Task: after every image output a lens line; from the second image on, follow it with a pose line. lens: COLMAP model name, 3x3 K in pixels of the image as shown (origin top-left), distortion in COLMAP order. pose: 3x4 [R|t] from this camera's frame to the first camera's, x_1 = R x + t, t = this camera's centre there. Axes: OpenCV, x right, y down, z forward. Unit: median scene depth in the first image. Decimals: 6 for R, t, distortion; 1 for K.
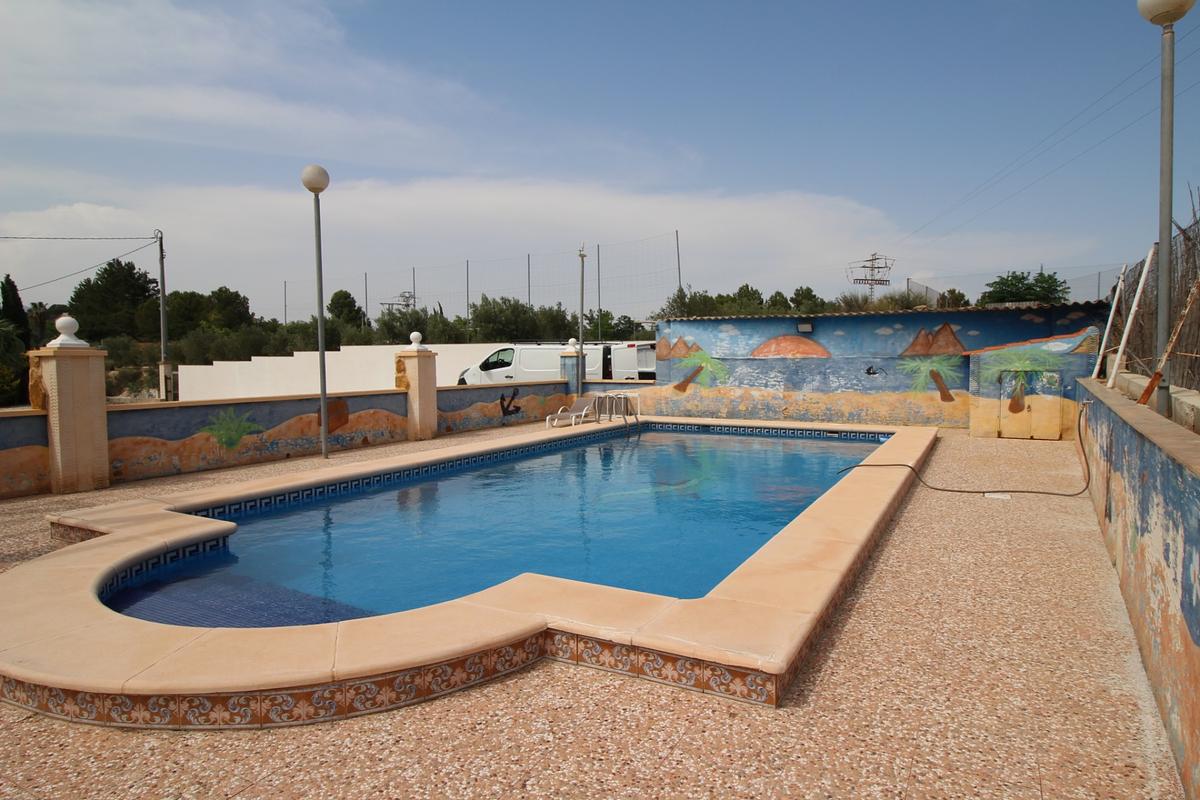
lens RADIAL K [[704.9, 0, 604.6], [0, 704.9, 396.3], [0, 0, 1]] dist [0.003969, 0.000074]
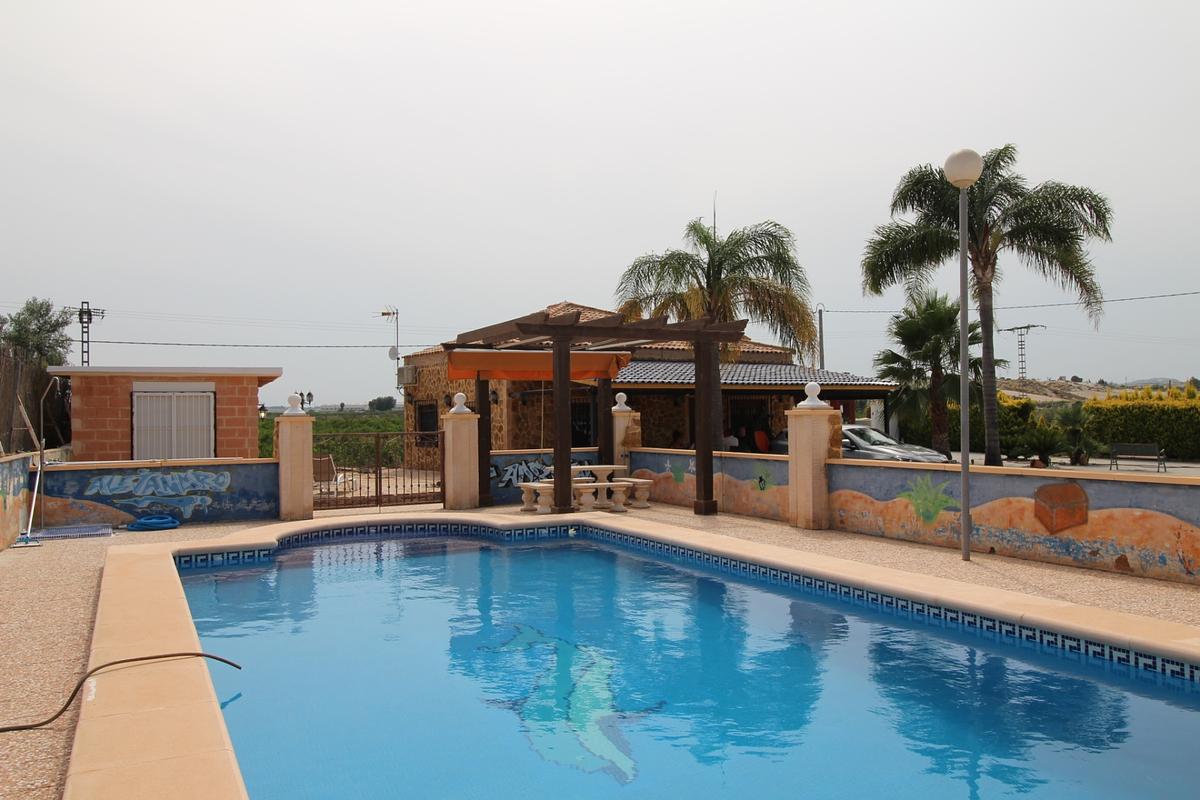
lens RADIAL K [[929.9, 0, 600.9], [0, 929.9, 401.0], [0, 0, 1]] dist [0.003901, 0.002306]
pose [[-0.557919, 0.000412, -0.829895, 0.476249], [-0.029864, 0.999342, 0.020573, -0.064345], [0.829358, 0.036263, -0.557539, 1.006920]]
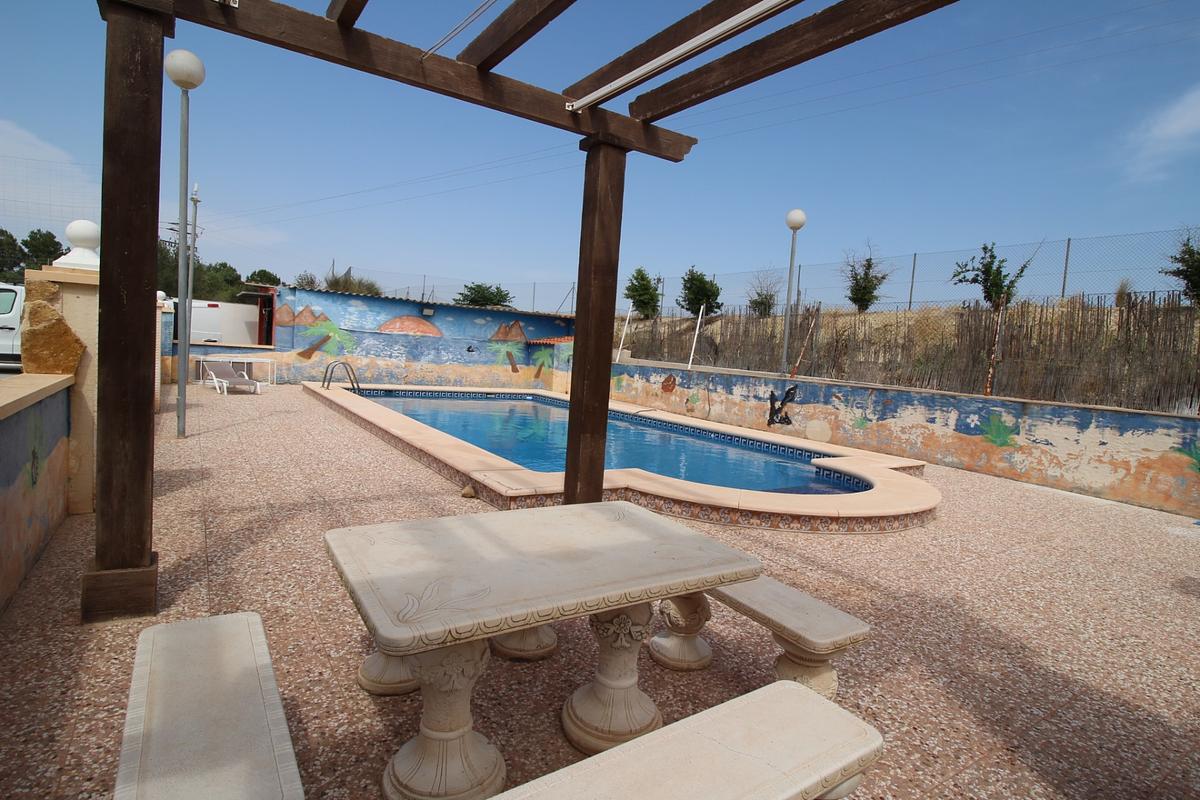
lens RADIAL K [[621.0, 0, 605.3], [0, 621.0, 398.8], [0, 0, 1]] dist [-0.010805, -0.001548]
pose [[0.458894, -0.024827, 0.888144, -0.578380], [-0.028242, 0.998697, 0.042510, 0.001587], [-0.888042, -0.044591, 0.457594, 0.212353]]
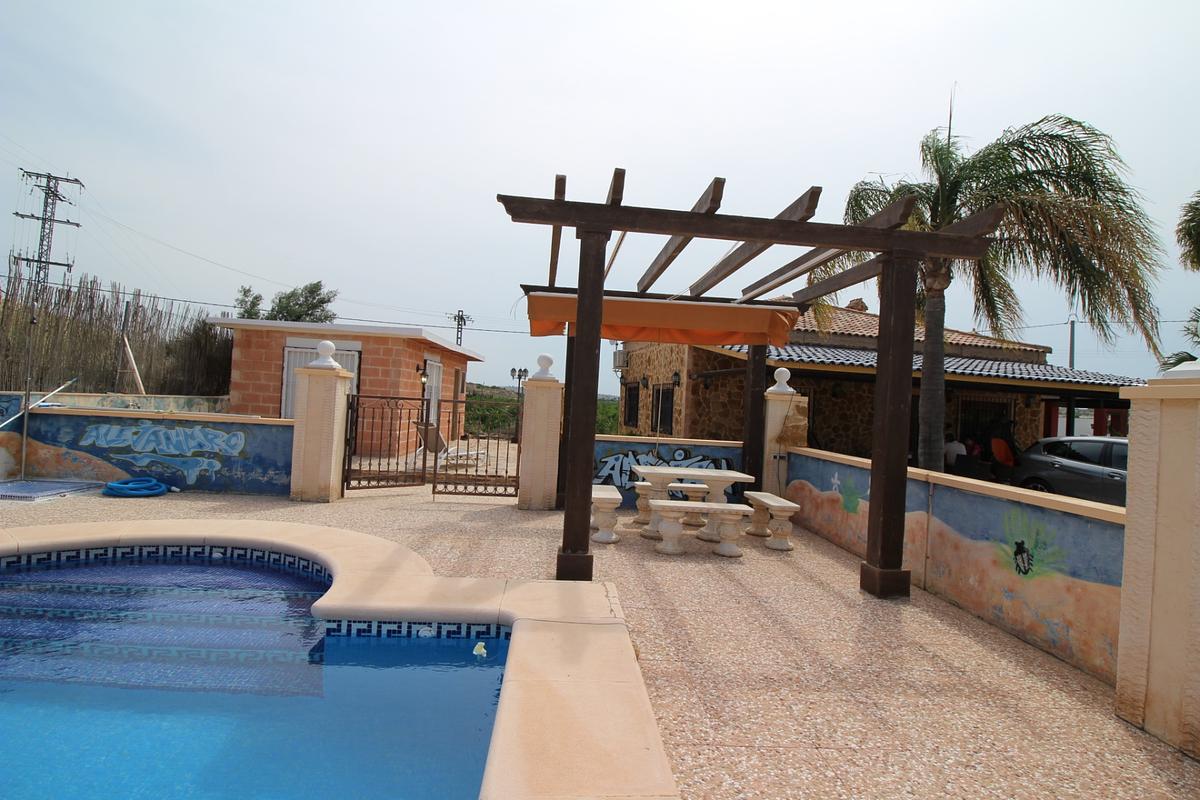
lens RADIAL K [[621.0, 0, 600.4], [0, 621.0, 402.6], [0, 0, 1]] dist [-0.010805, -0.001548]
pose [[-0.832103, -0.040817, -0.553117, 0.011734], [-0.080980, 0.995542, 0.048359, -0.038485], [0.548678, 0.085031, -0.831699, 0.785965]]
